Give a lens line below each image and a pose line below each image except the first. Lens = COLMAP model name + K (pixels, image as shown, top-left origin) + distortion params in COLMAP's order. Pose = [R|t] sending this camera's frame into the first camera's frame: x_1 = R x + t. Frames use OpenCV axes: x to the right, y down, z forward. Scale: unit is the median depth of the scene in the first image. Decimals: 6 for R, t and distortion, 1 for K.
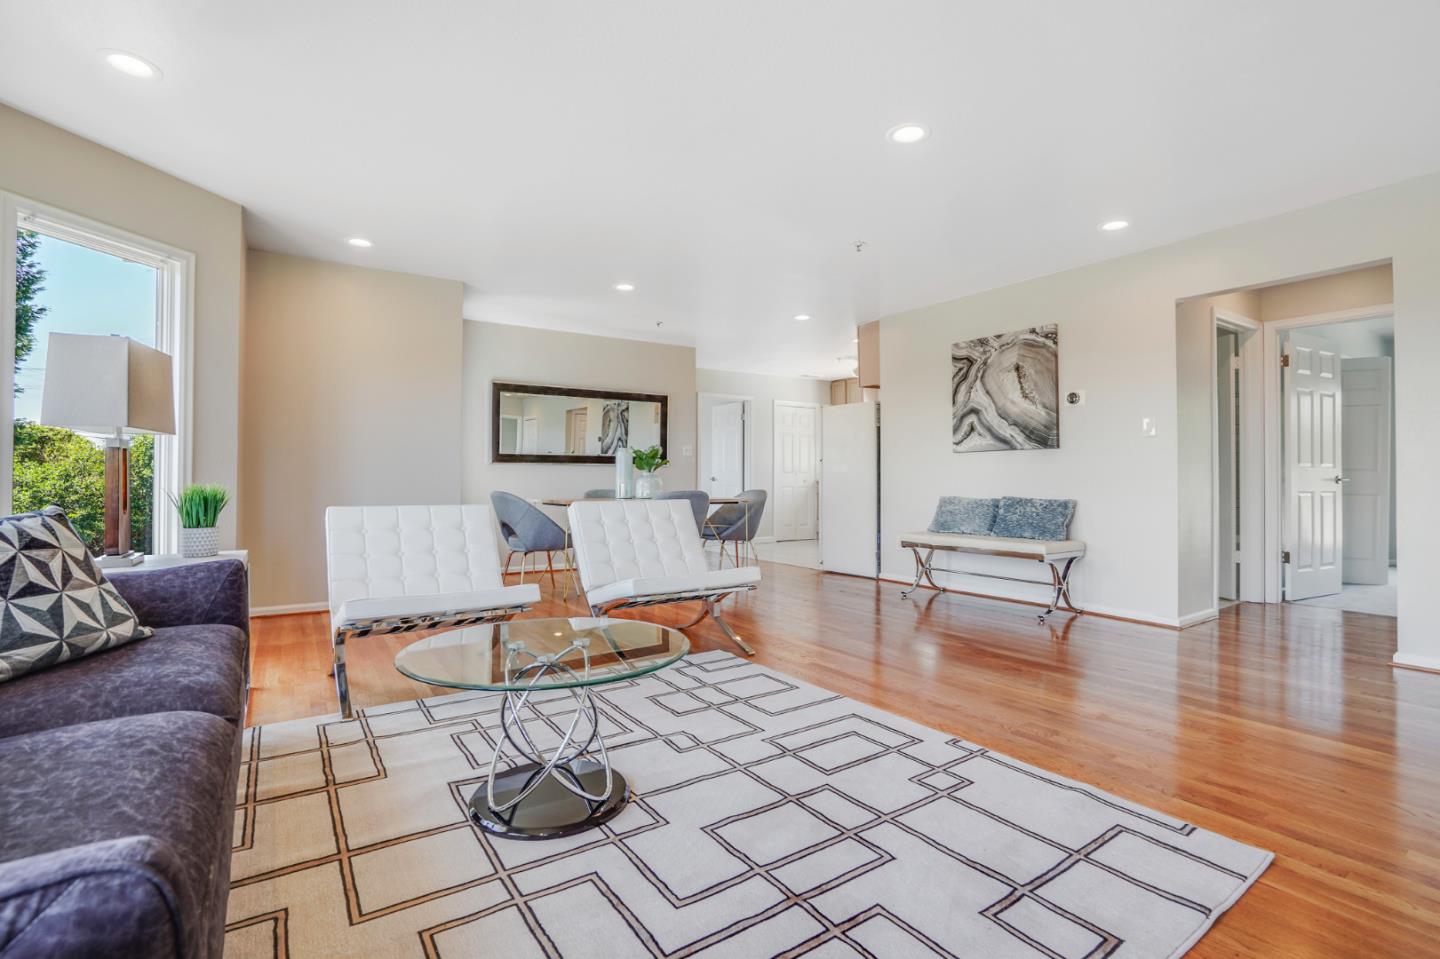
lens RADIAL K [[670.7, 0, 718.2], [0, 670.7, 475.7], [0, 0, 1]] dist [-0.031511, -0.000140]
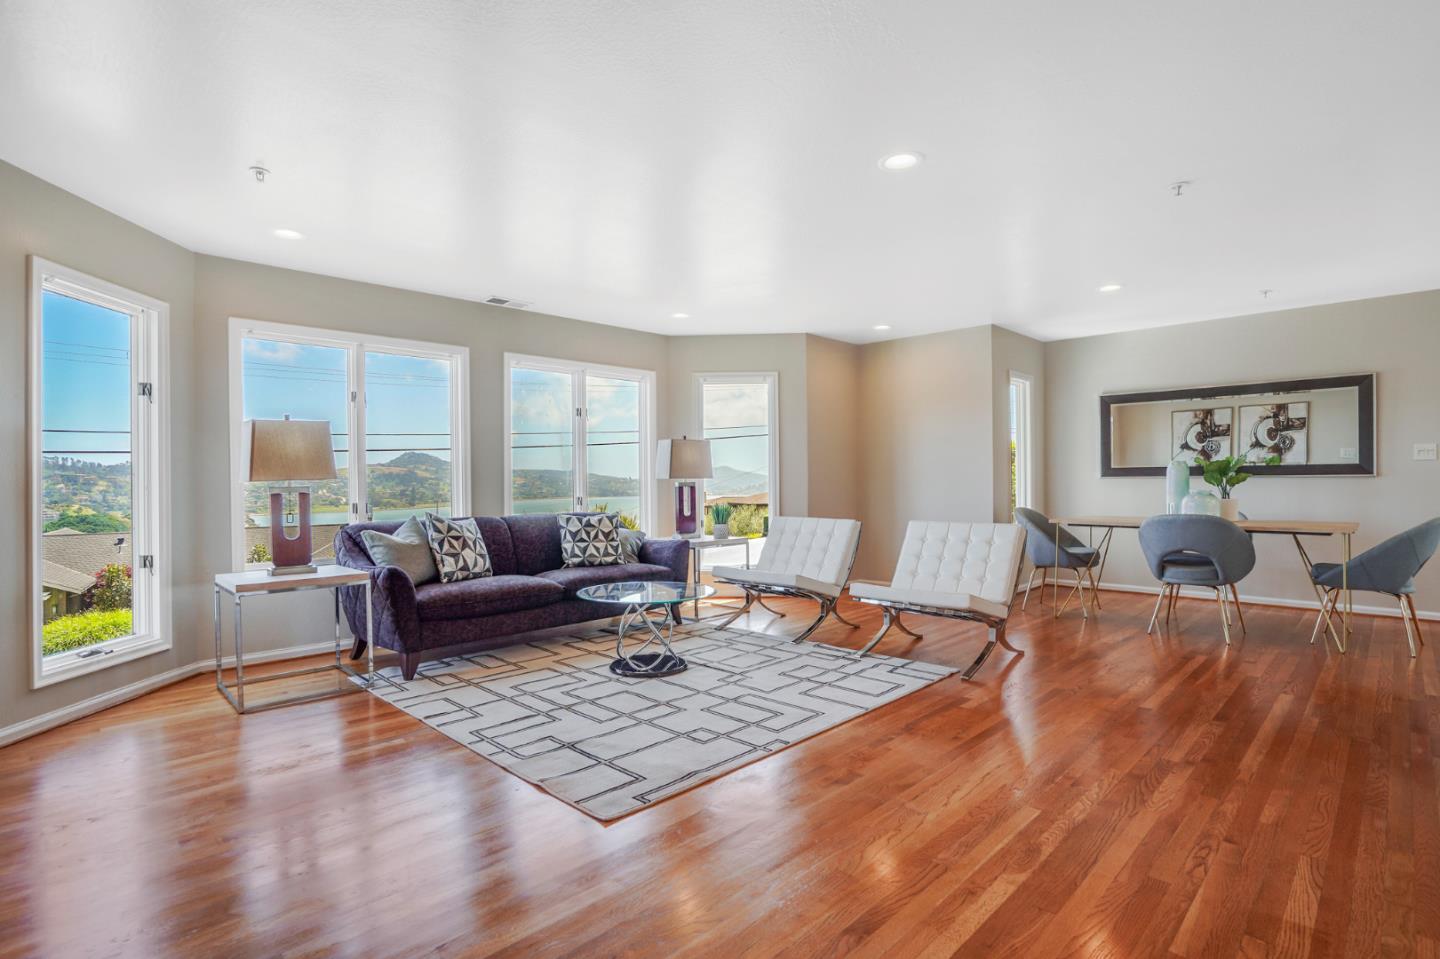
lens RADIAL K [[707.2, 0, 730.8], [0, 707.2, 481.0], [0, 0, 1]] dist [-0.055724, -0.000930]
pose [[0.206688, -0.002782, -0.978403, 1.679637], [0.015564, 0.999879, 0.000445, -0.067434], [0.978283, -0.015320, 0.206706, 0.717149]]
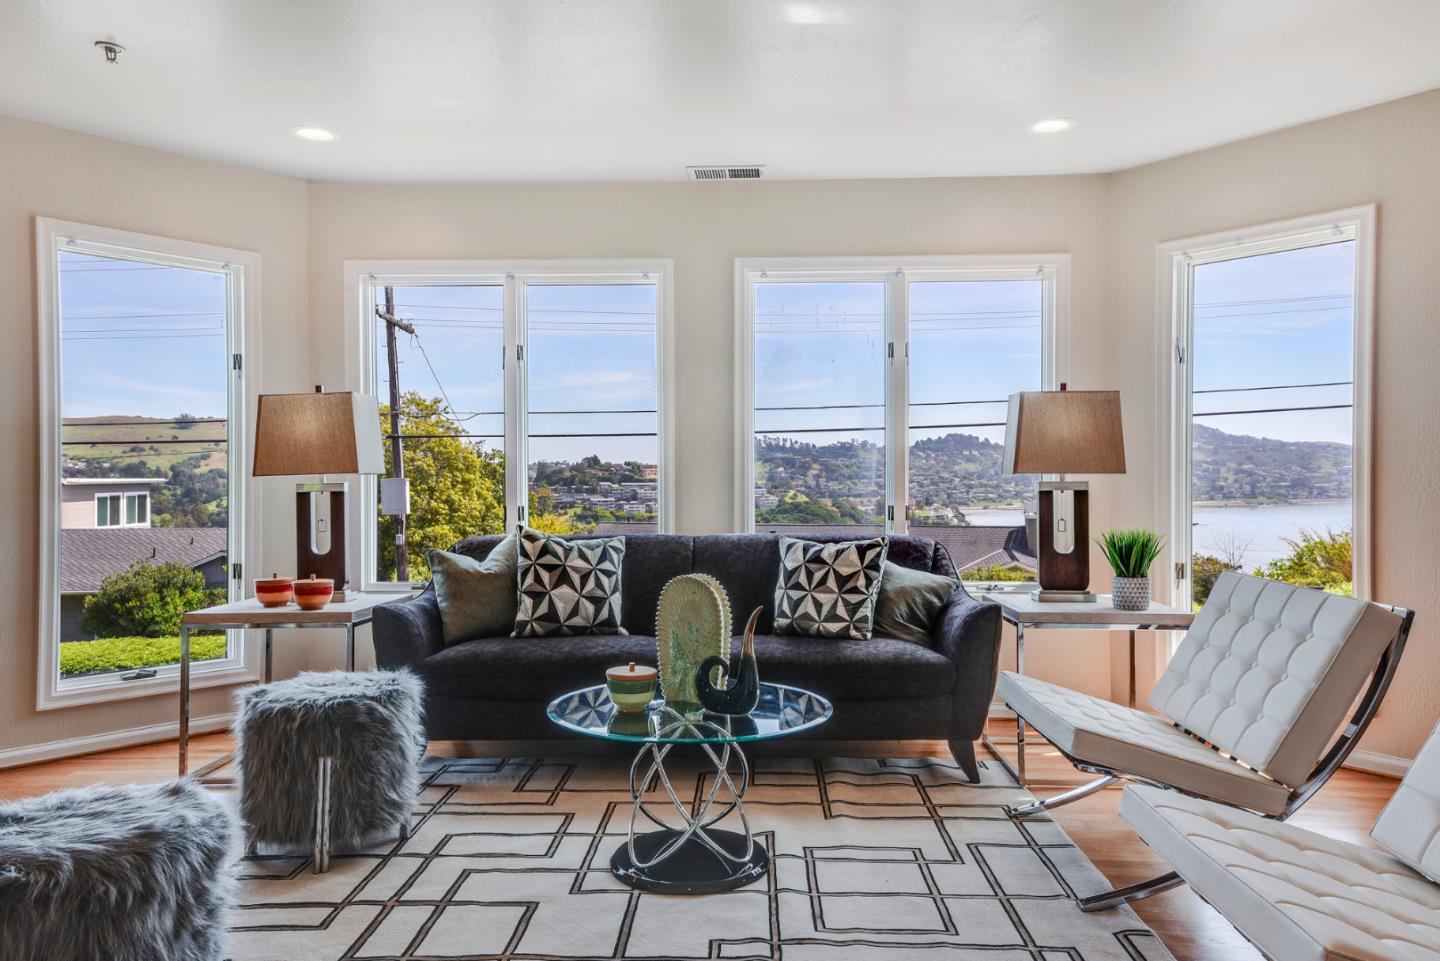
lens RADIAL K [[1036.3, 0, 732.1], [0, 1036.3, 475.5], [0, 0, 1]] dist [0.012573, 0.008083]
pose [[-0.582276, 0.004171, -0.812980, 0.854147], [0.006979, 0.999976, 0.000132, -0.078813], [0.812961, -0.005596, -0.582291, 1.729681]]
